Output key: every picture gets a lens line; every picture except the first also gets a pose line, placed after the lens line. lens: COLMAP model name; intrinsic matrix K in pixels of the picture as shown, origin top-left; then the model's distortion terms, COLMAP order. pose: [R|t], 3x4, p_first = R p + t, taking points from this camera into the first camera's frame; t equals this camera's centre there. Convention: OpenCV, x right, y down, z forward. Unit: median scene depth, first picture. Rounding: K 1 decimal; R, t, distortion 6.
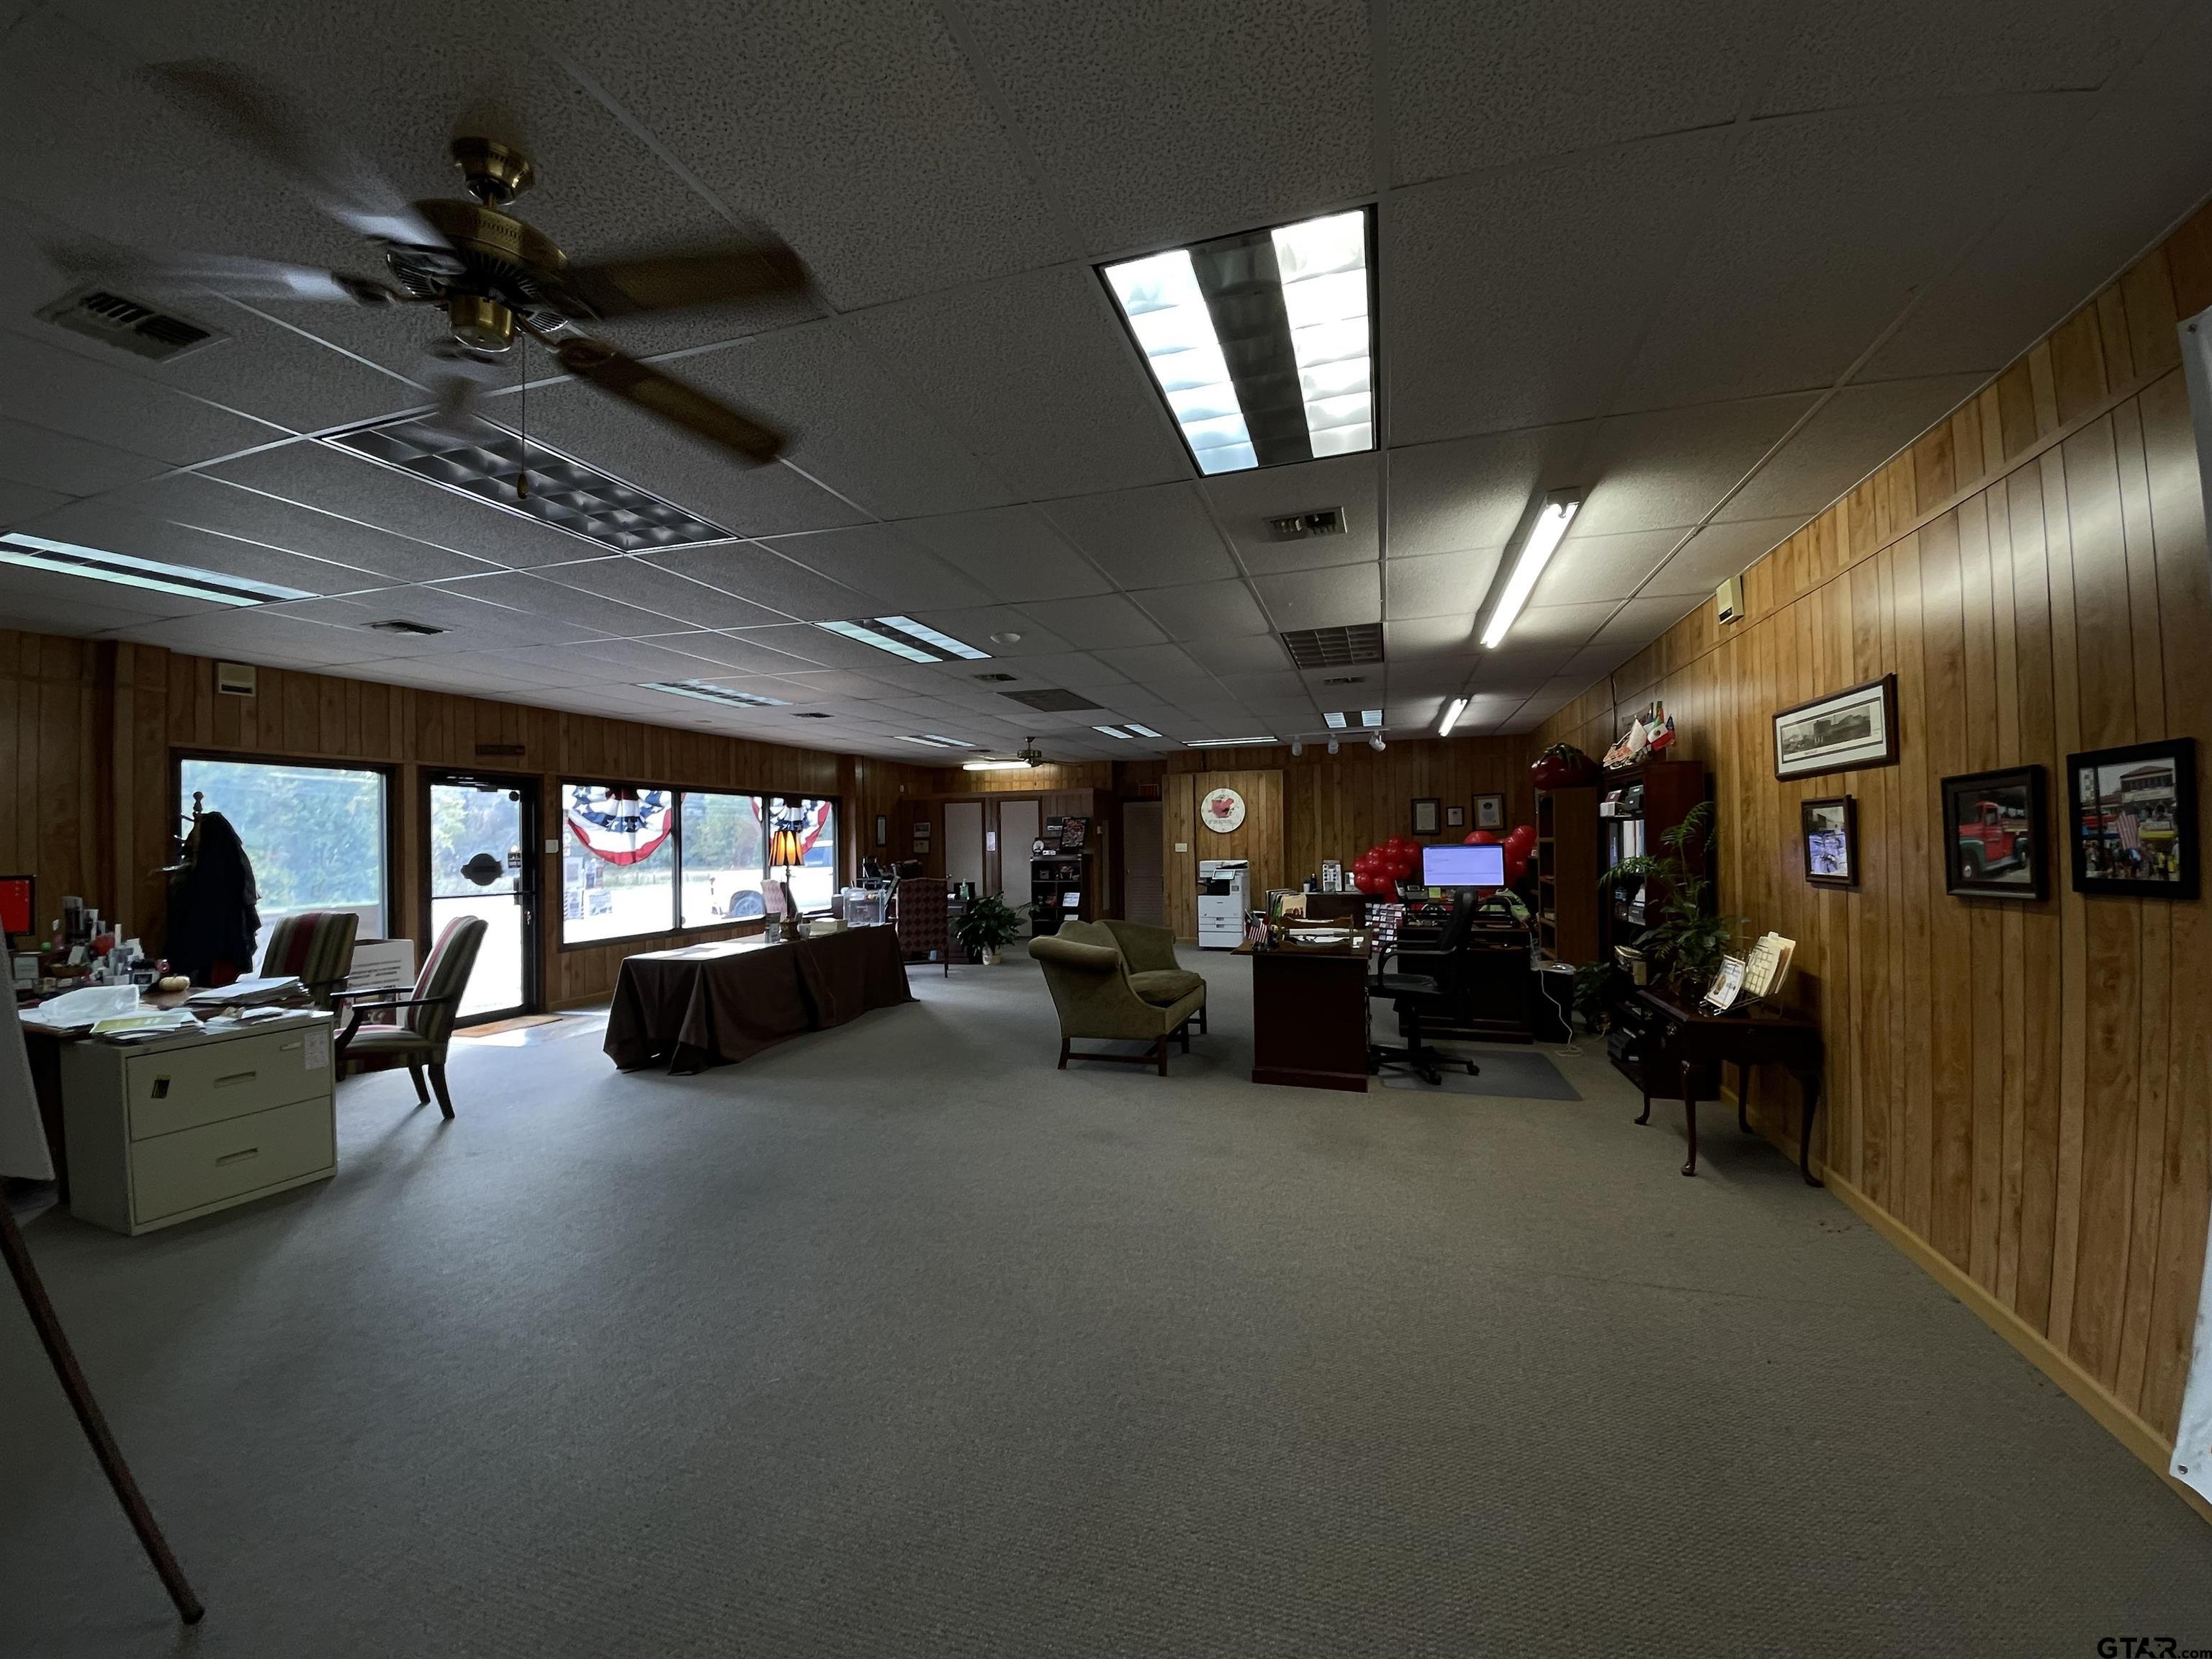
lens RADIAL K [[912.4, 0, 1086.4], [0, 912.4, 835.0], [0, 0, 1]] dist [-0.004809, -0.012127]
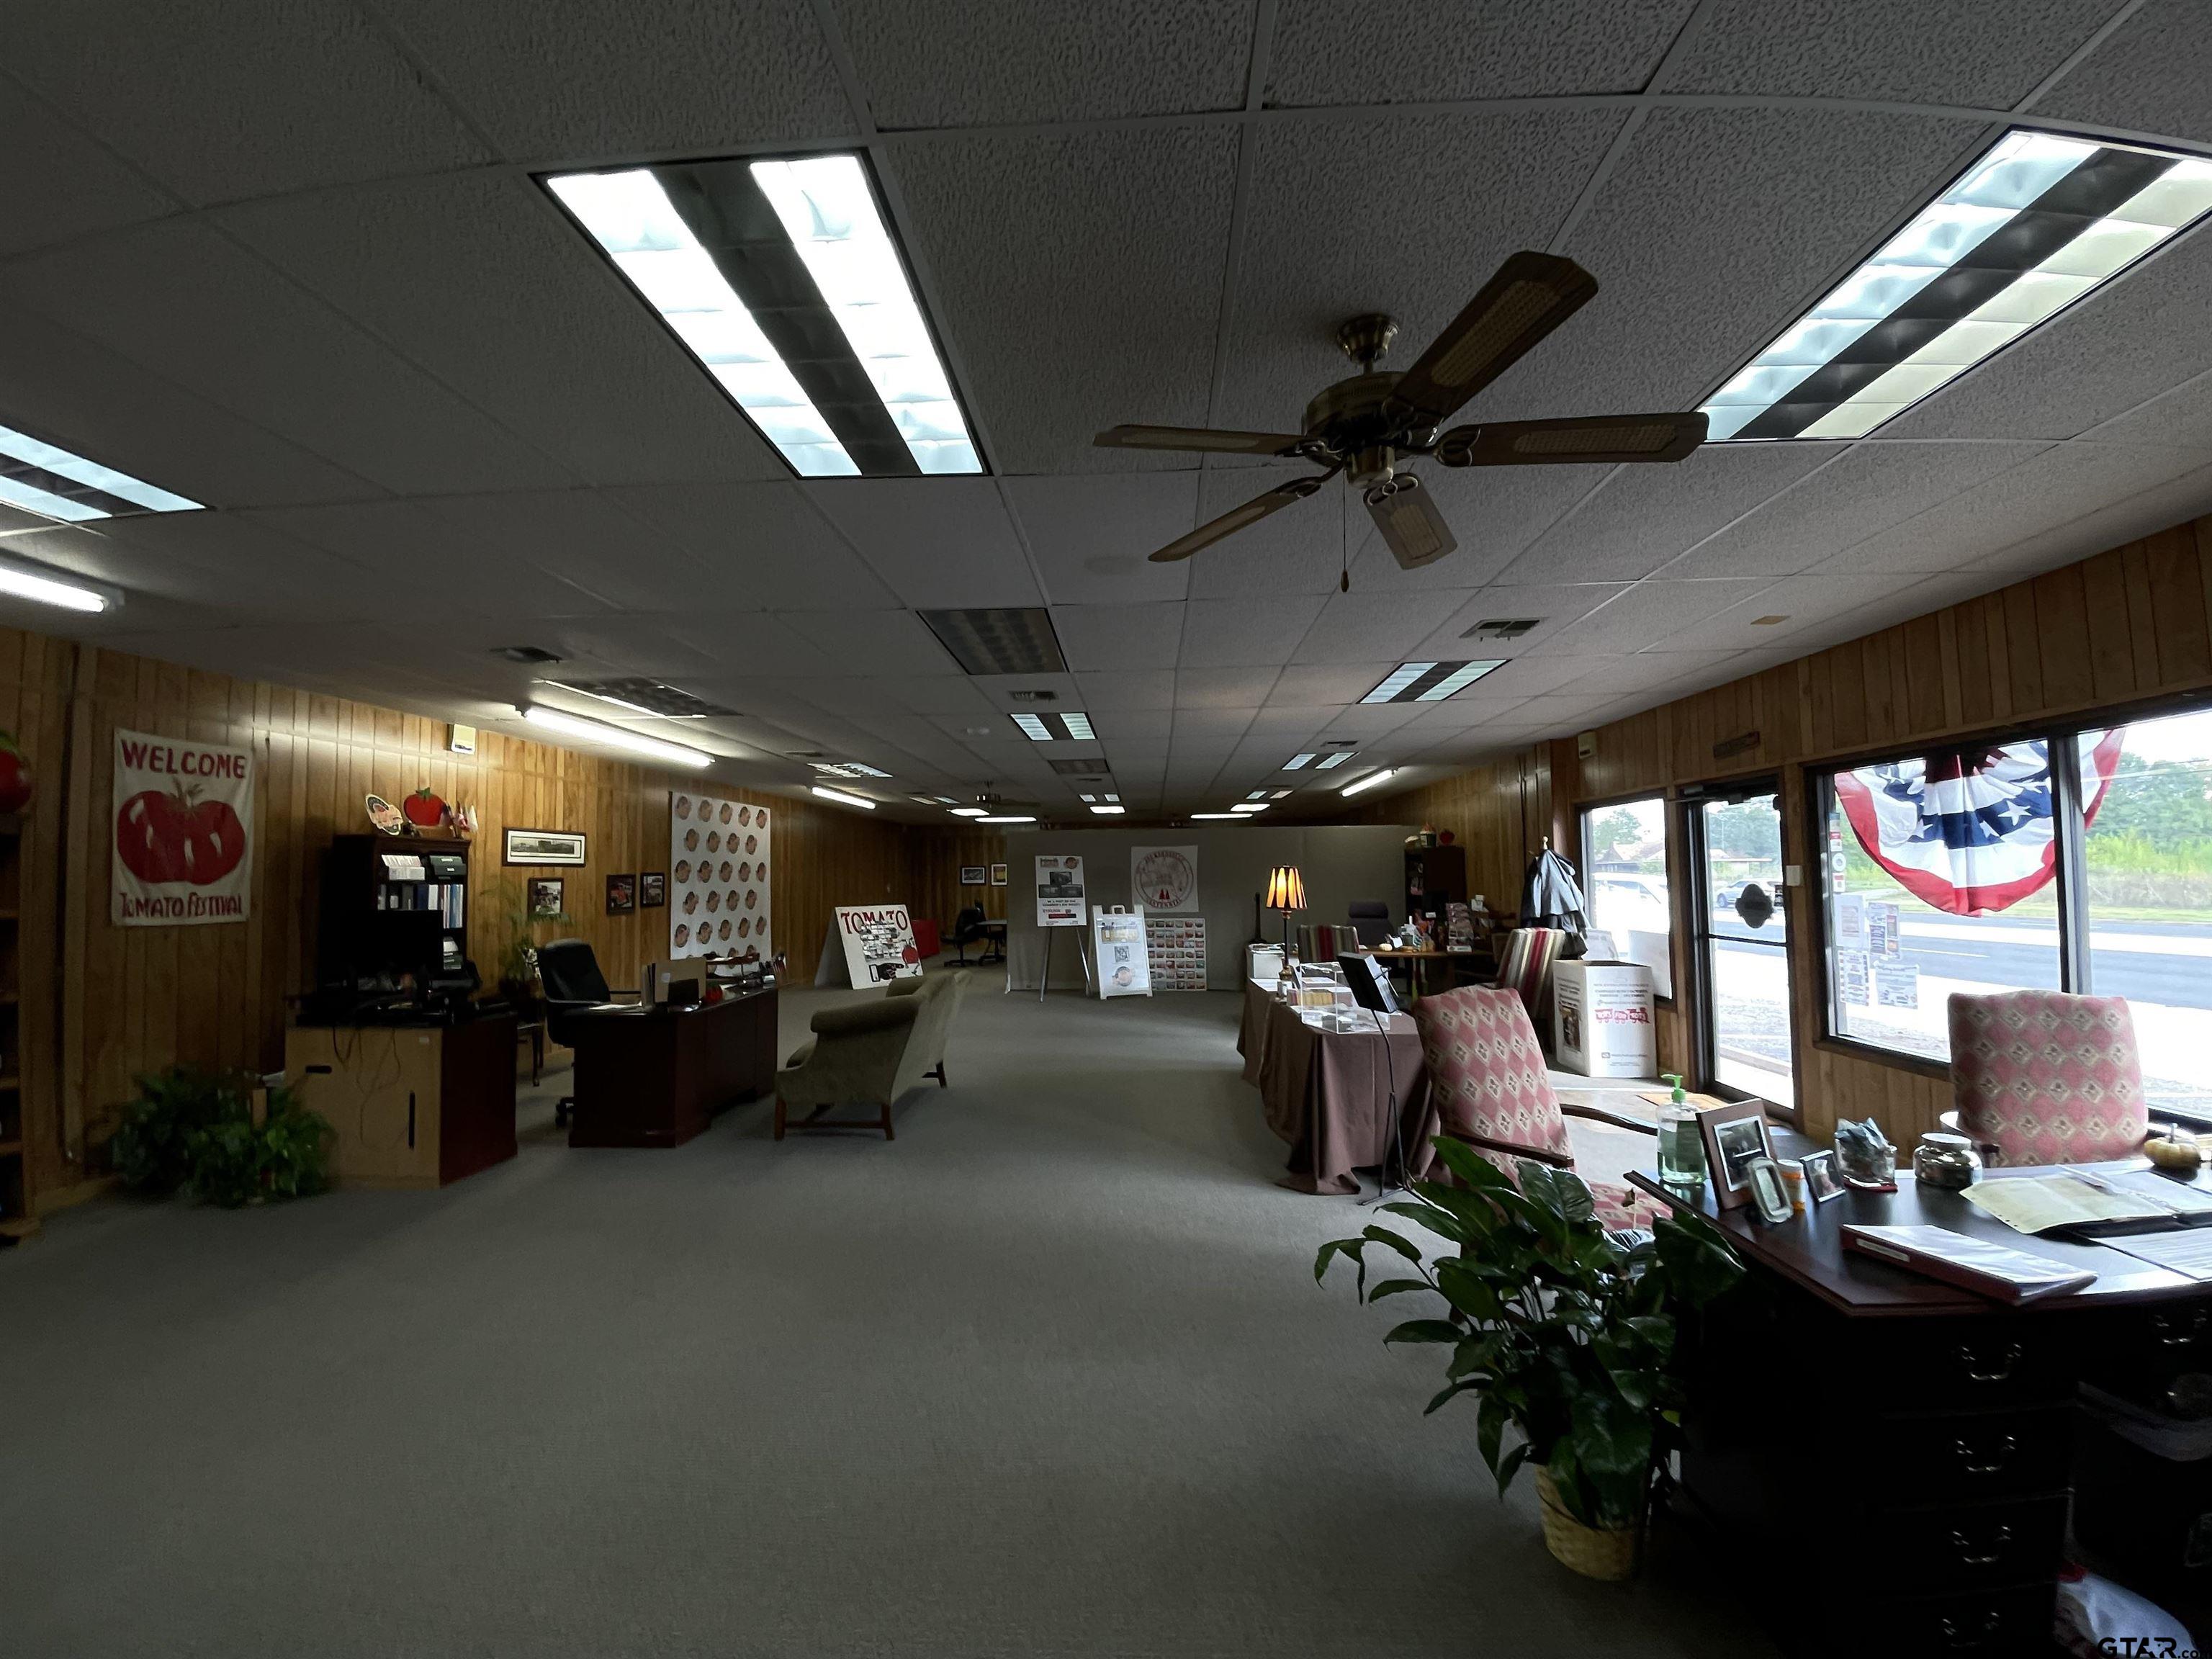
lens RADIAL K [[912.4, 0, 1091.7], [0, 912.4, 820.6], [0, 0, 1]] dist [-0.004809, -0.012127]
pose [[-0.966578, 0.009762, -0.256186, 0.055418], [0.028043, 0.997305, -0.067799, 0.002934], [0.254833, -0.072717, -0.964247, 1.528758]]
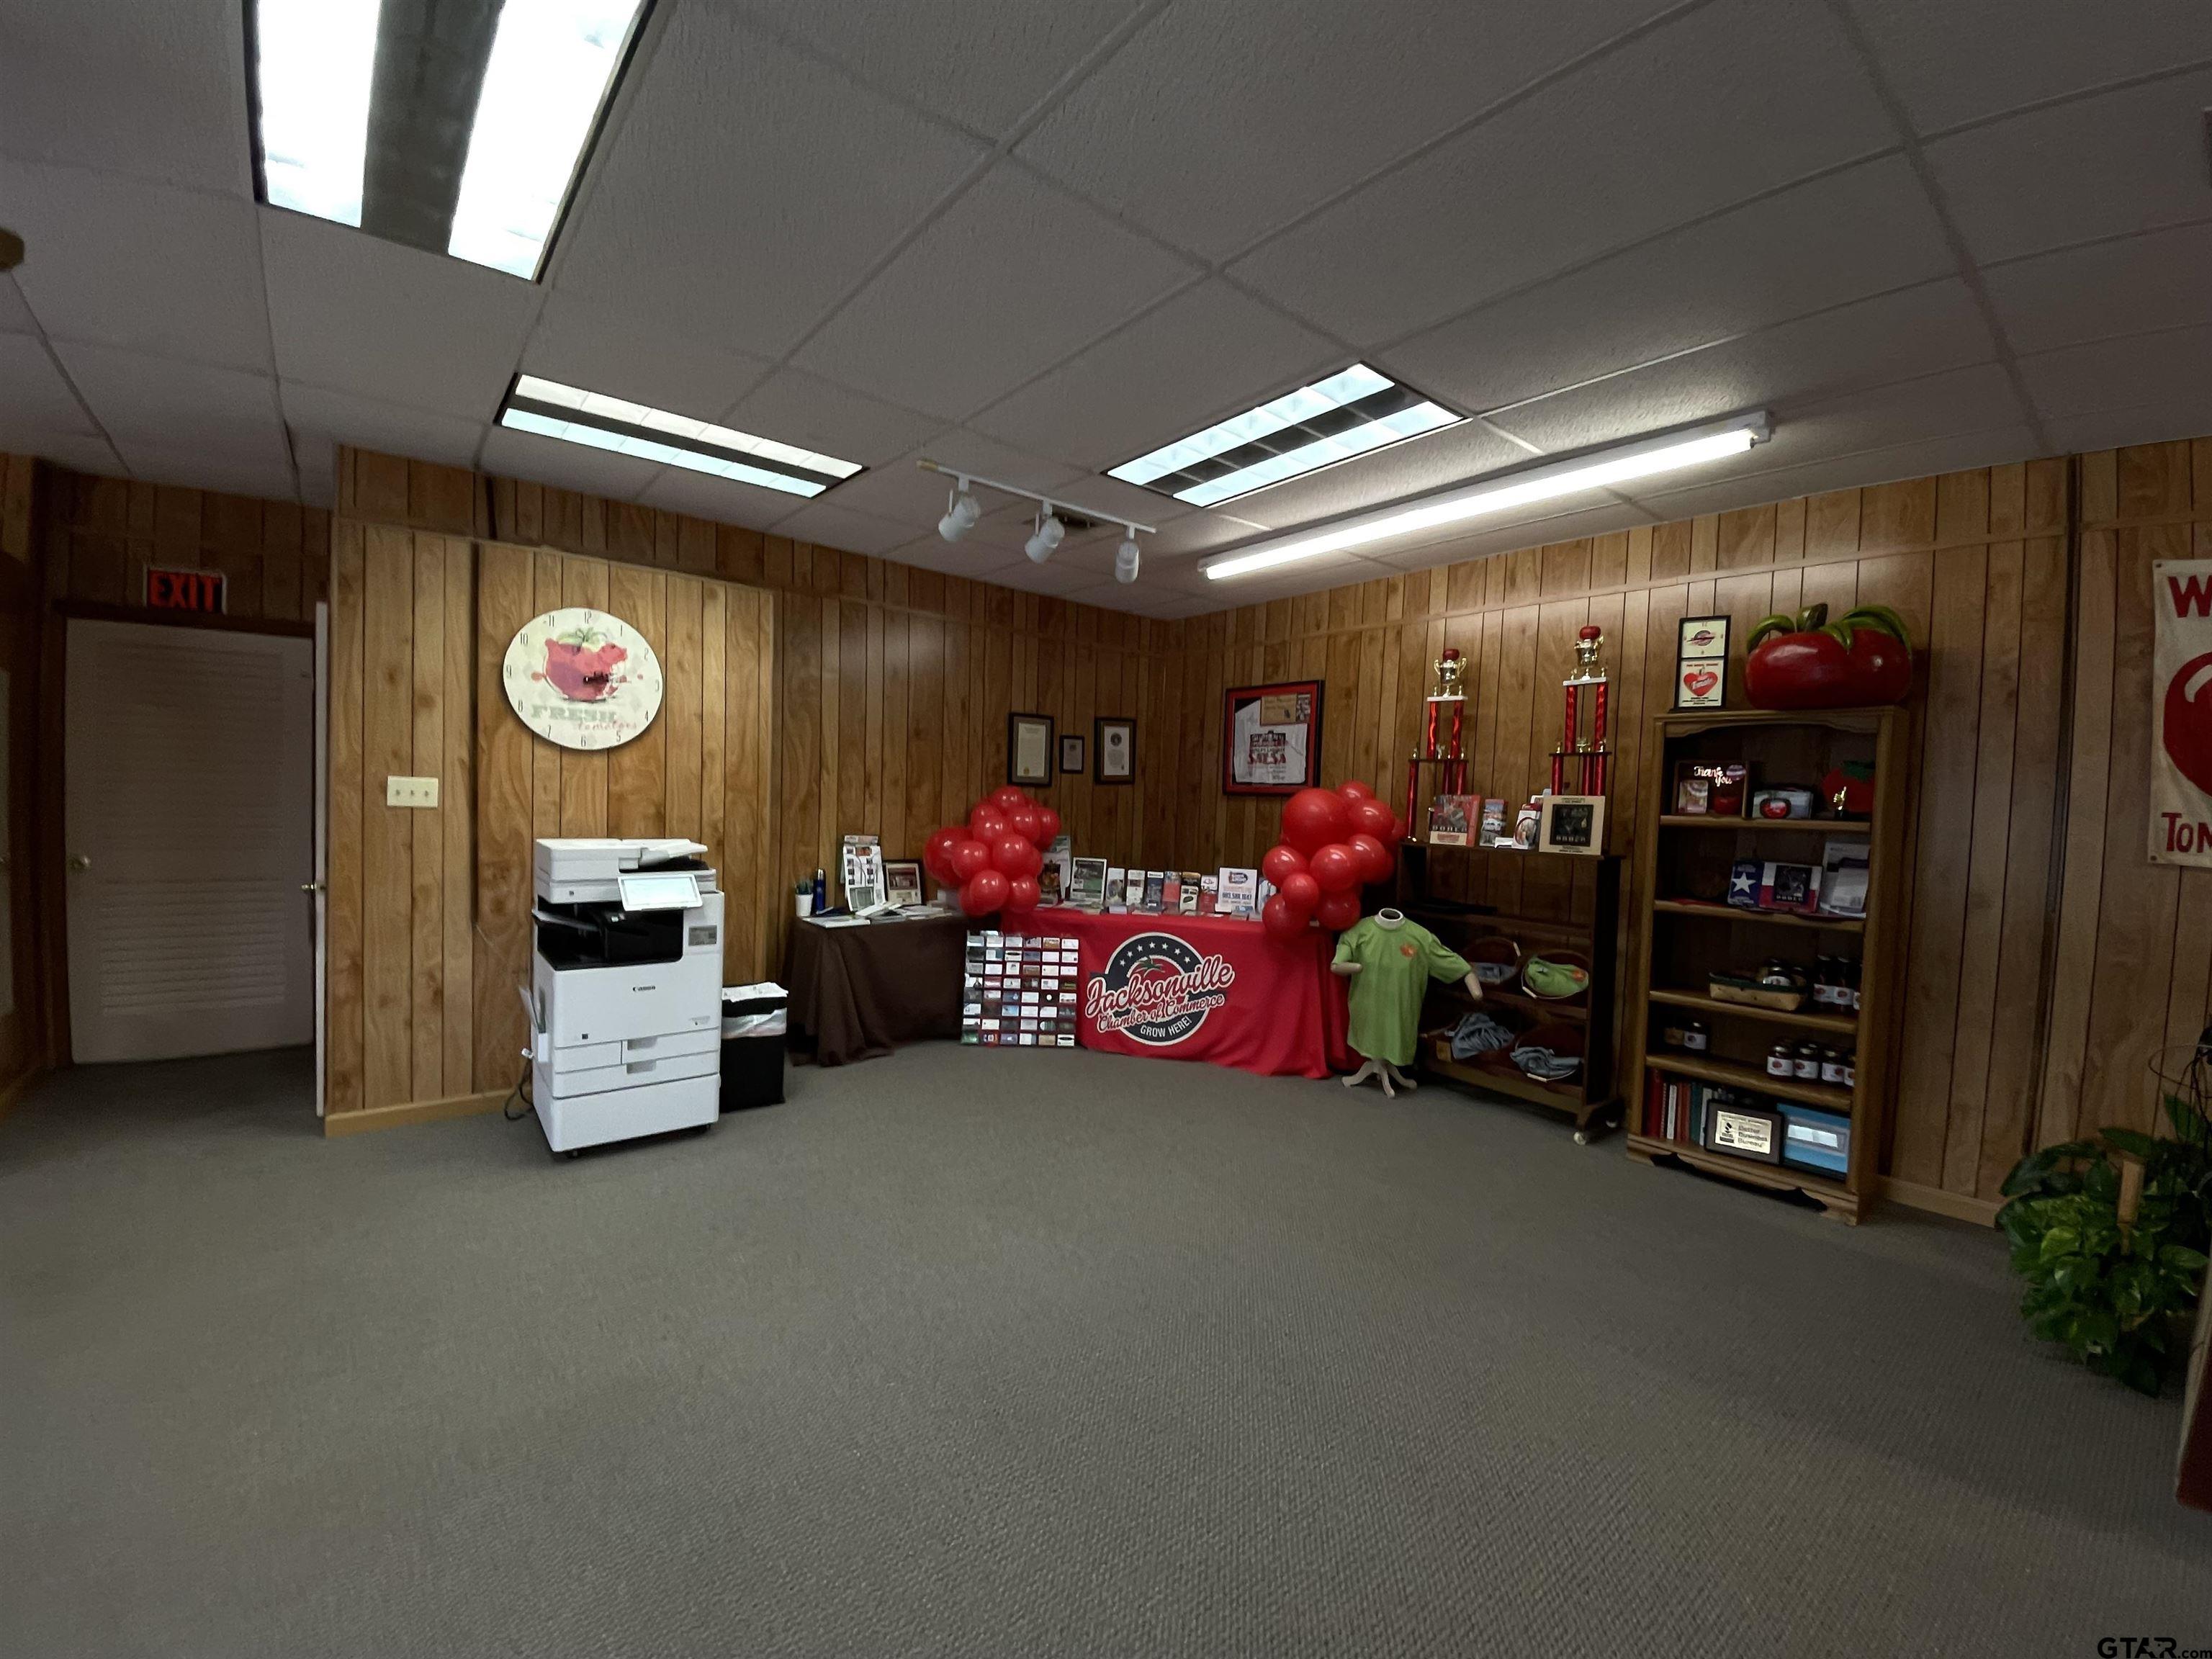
lens RADIAL K [[912.4, 0, 1125.5], [0, 912.4, 837.0], [0, 0, 1]] dist [-0.004809, -0.012127]
pose [[0.536988, -0.002652, 0.843586, -0.023839], [-0.049542, 0.998170, 0.034674, 0.011158], [-0.842134, -0.060413, 0.535874, 1.009987]]
